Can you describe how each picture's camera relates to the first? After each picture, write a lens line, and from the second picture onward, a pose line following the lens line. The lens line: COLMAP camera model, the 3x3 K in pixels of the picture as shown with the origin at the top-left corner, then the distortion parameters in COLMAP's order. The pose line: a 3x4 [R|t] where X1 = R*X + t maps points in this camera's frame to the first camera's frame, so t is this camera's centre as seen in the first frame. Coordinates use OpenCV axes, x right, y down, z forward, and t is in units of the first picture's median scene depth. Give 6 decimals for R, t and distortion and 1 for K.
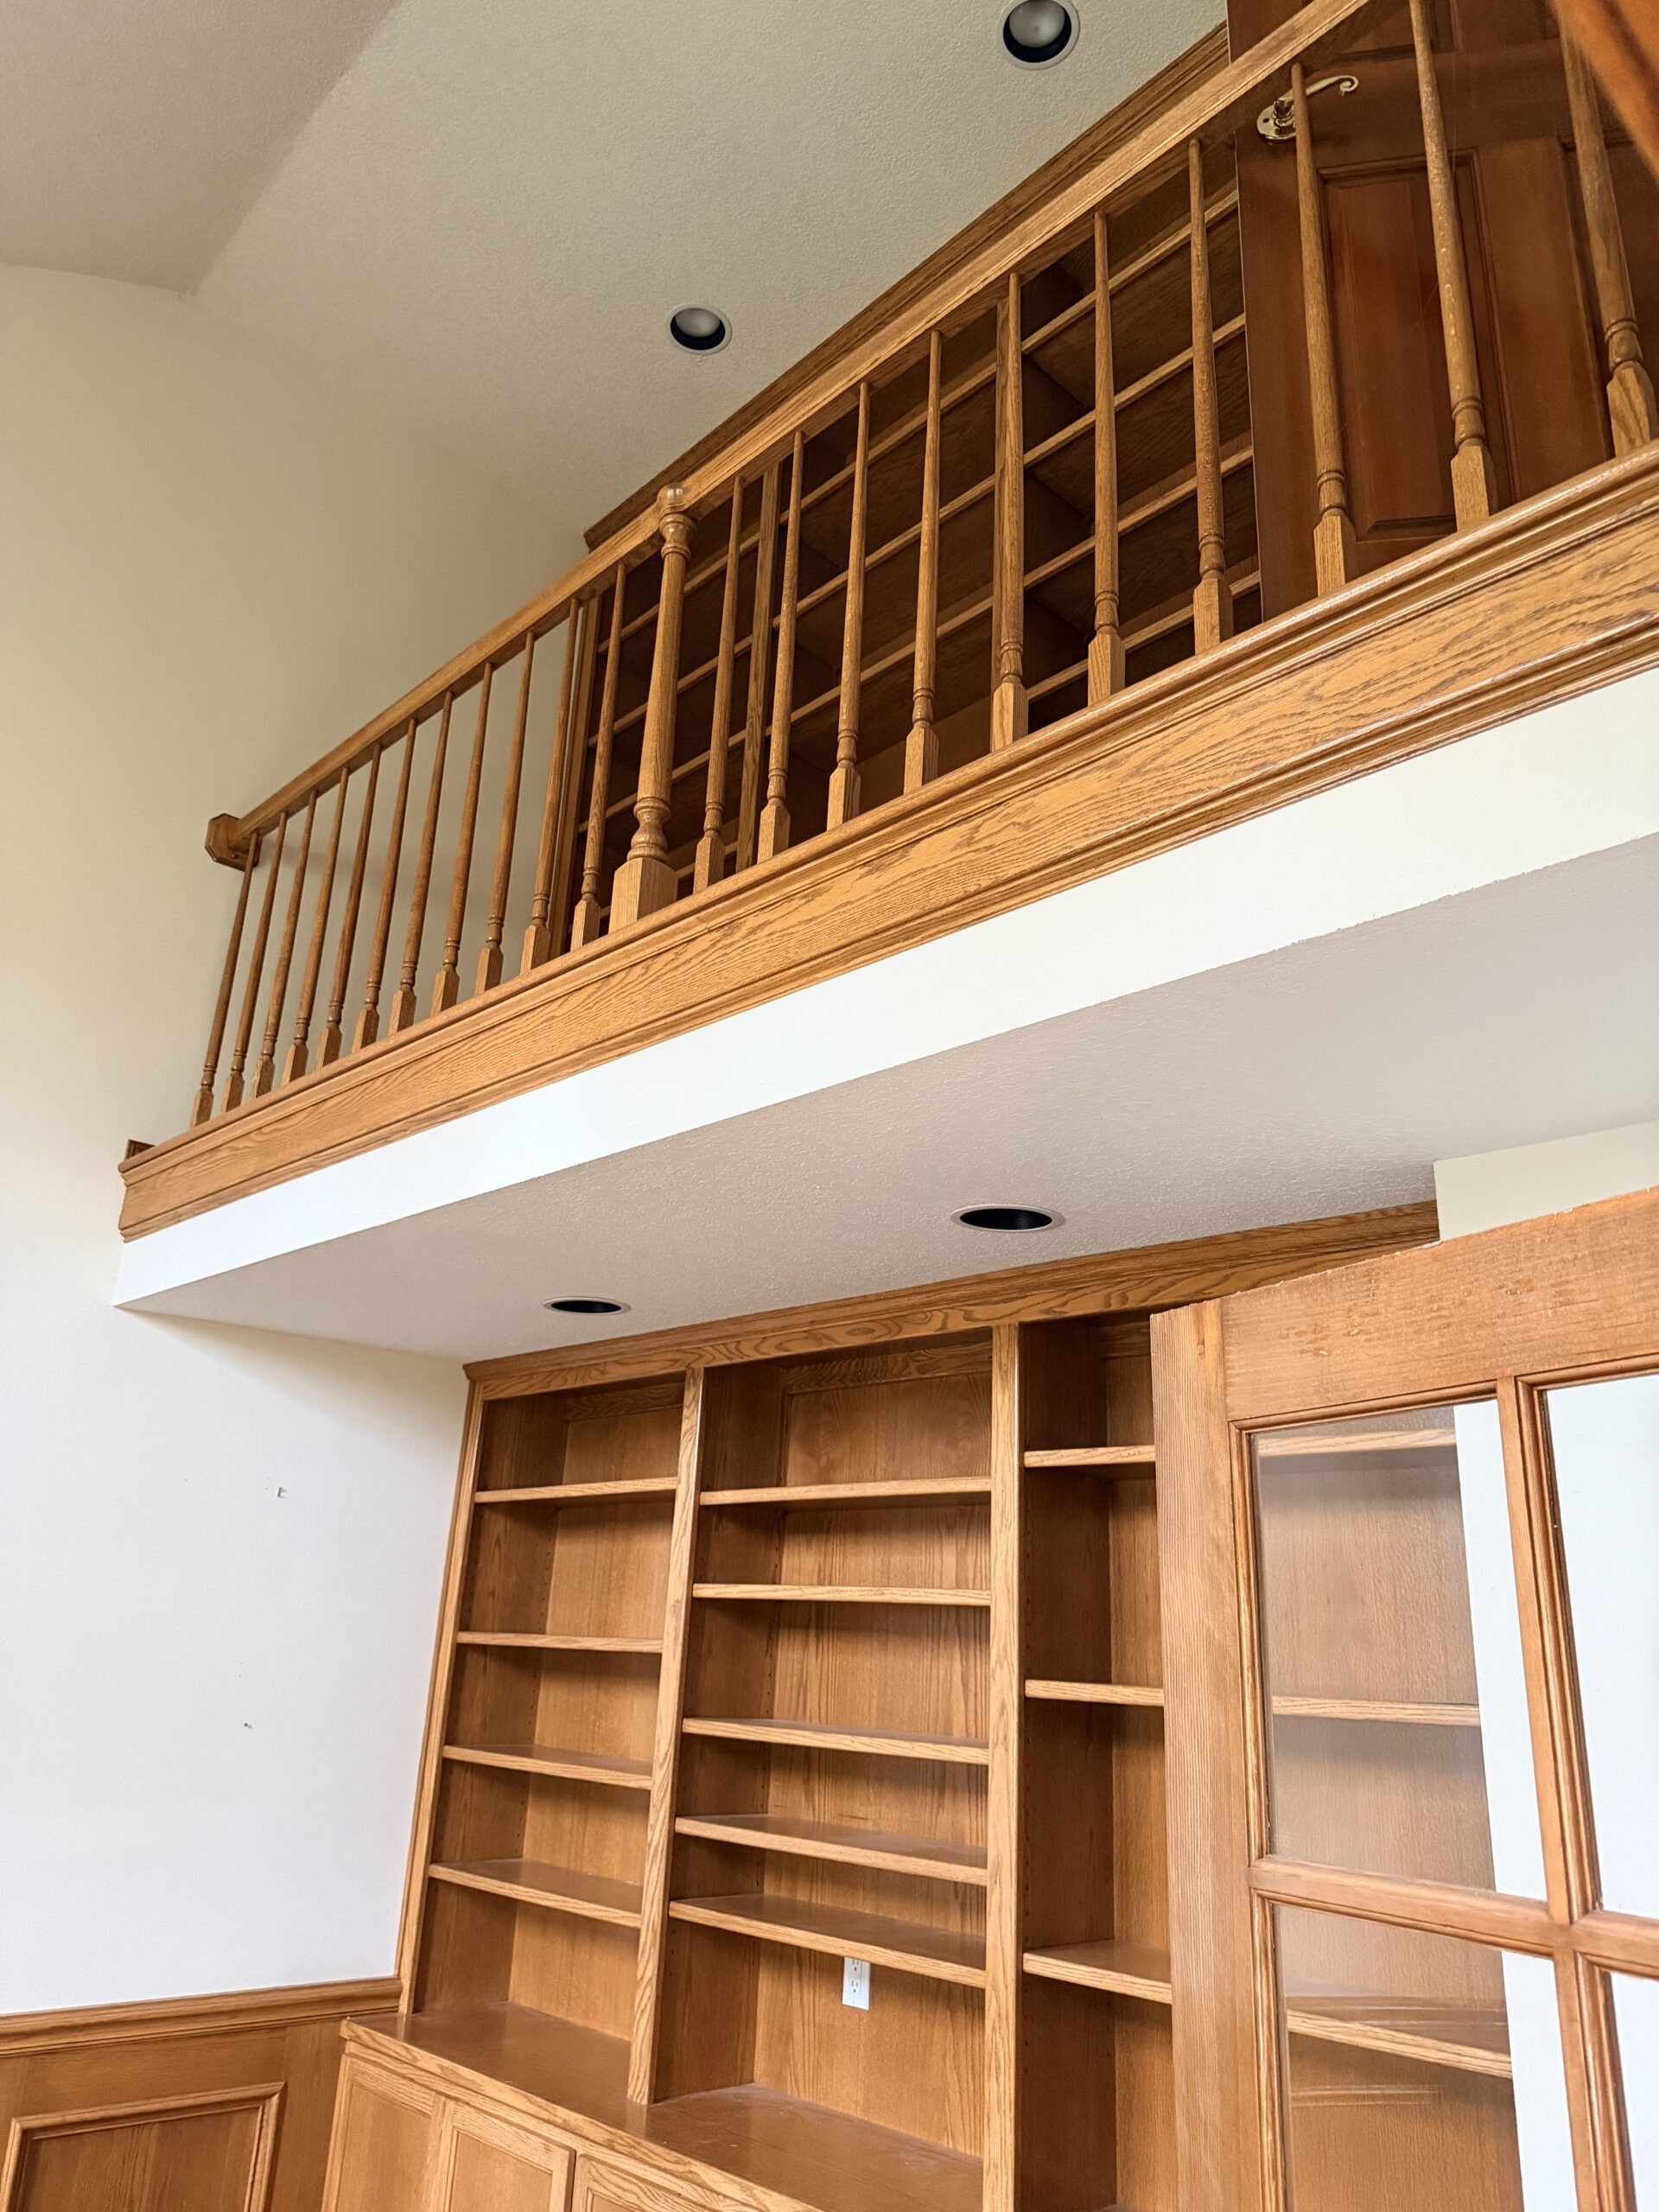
lens RADIAL K [[1526.5, 0, 829.6], [0, 1526.5, 1101.6], [0, 0, 1]] dist [-0.038335, -0.001342]
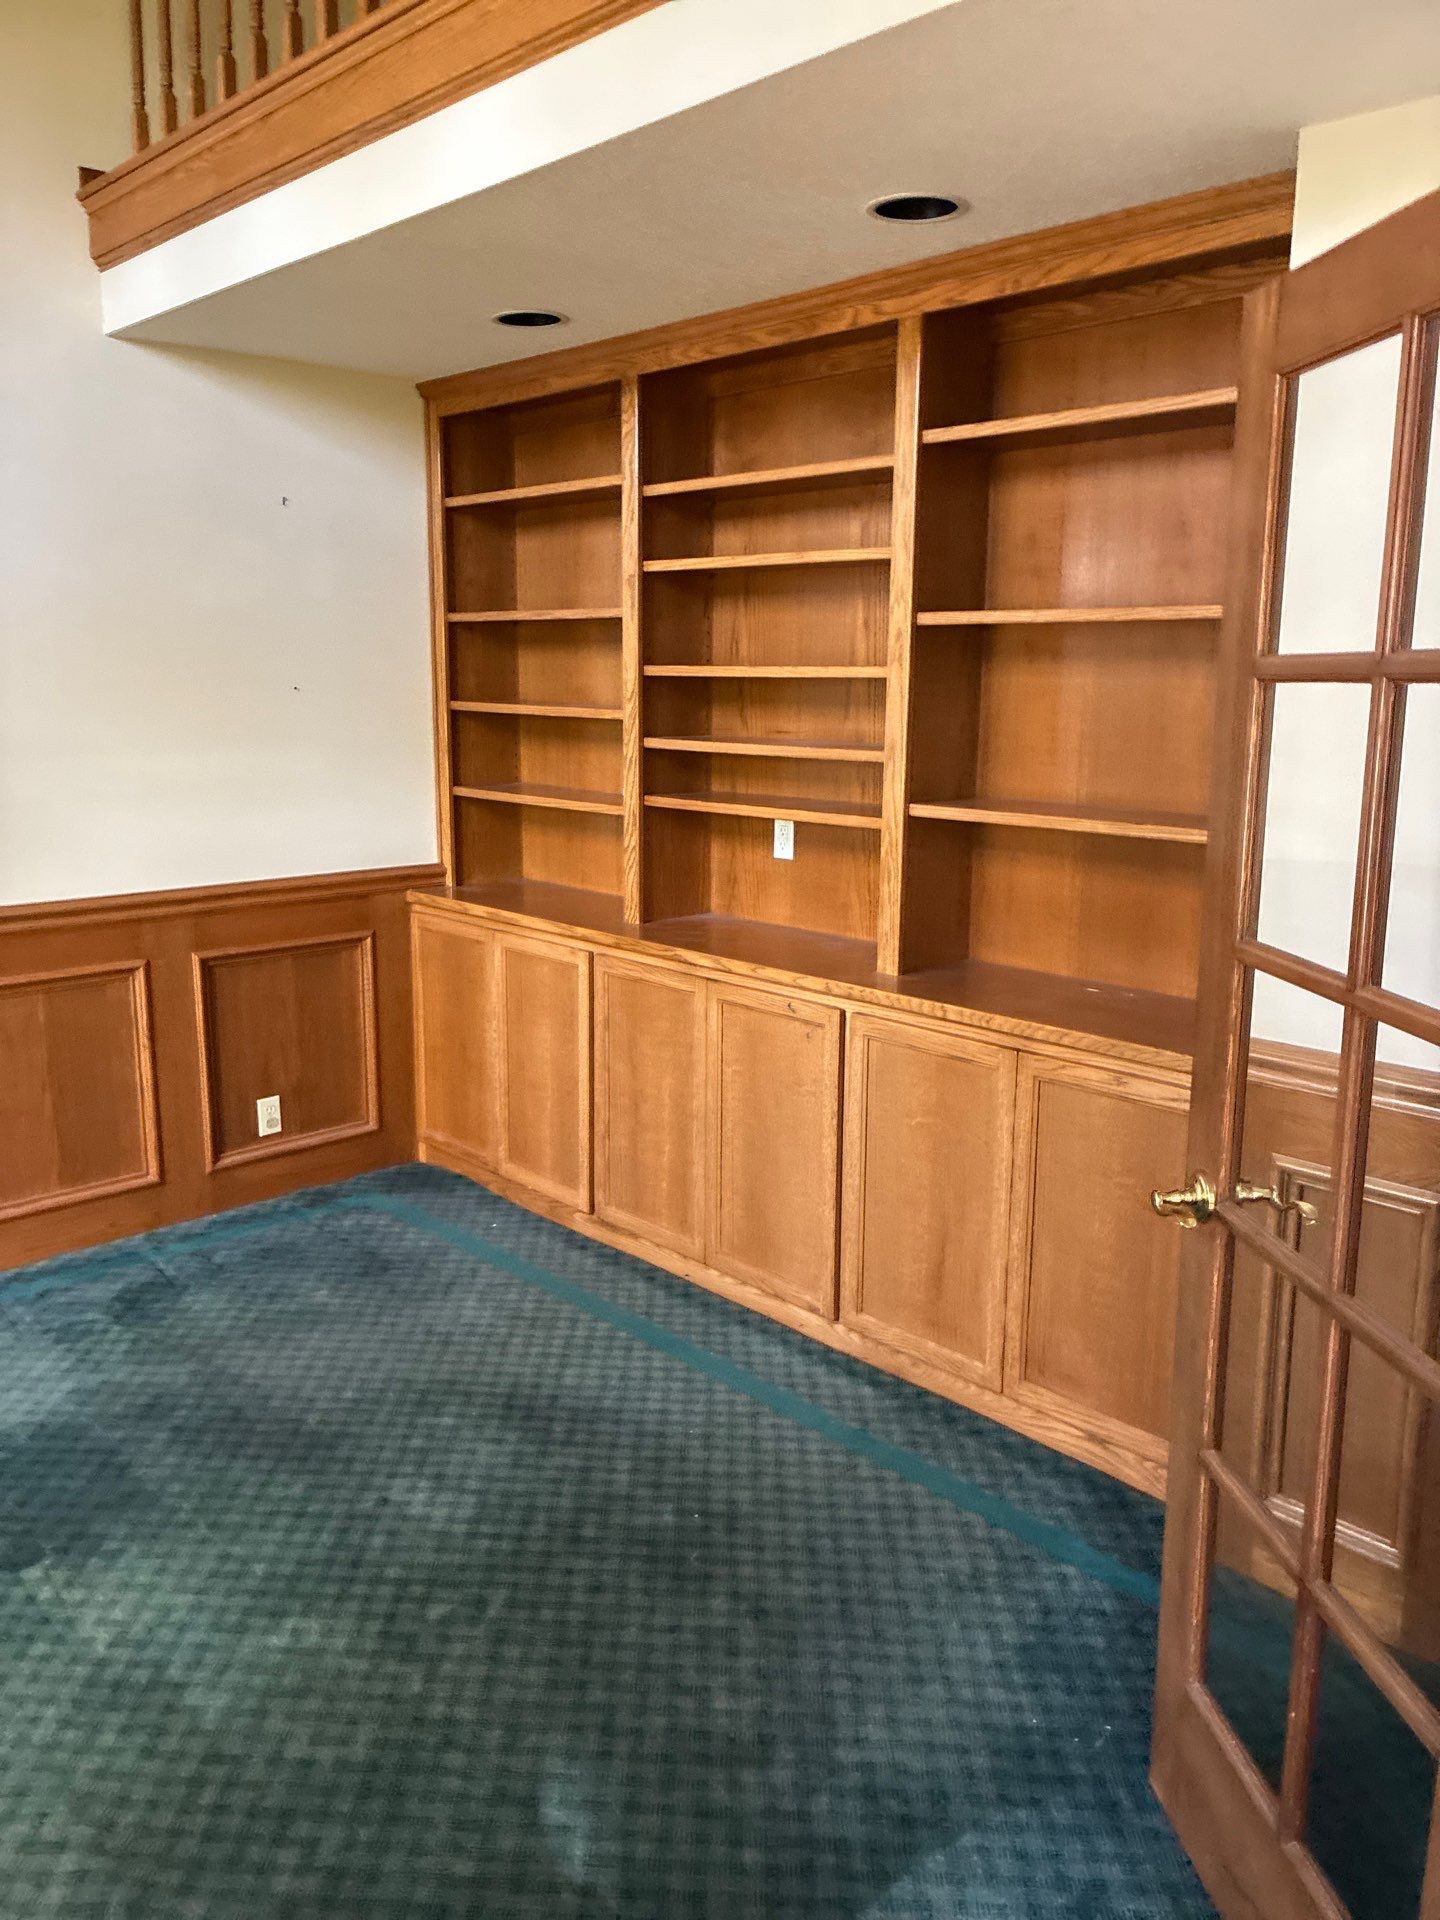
lens RADIAL K [[1393.9, 0, 714.0], [0, 1393.9, 929.1], [0, 0, 1]] dist [0.056214, -0.090755]
pose [[0.999449, -0.032031, -0.008744, -0.034019], [0.032049, 0.861811, 0.506216, 0.003386], [-0.008678, -0.506217, 0.862363, -0.129880]]
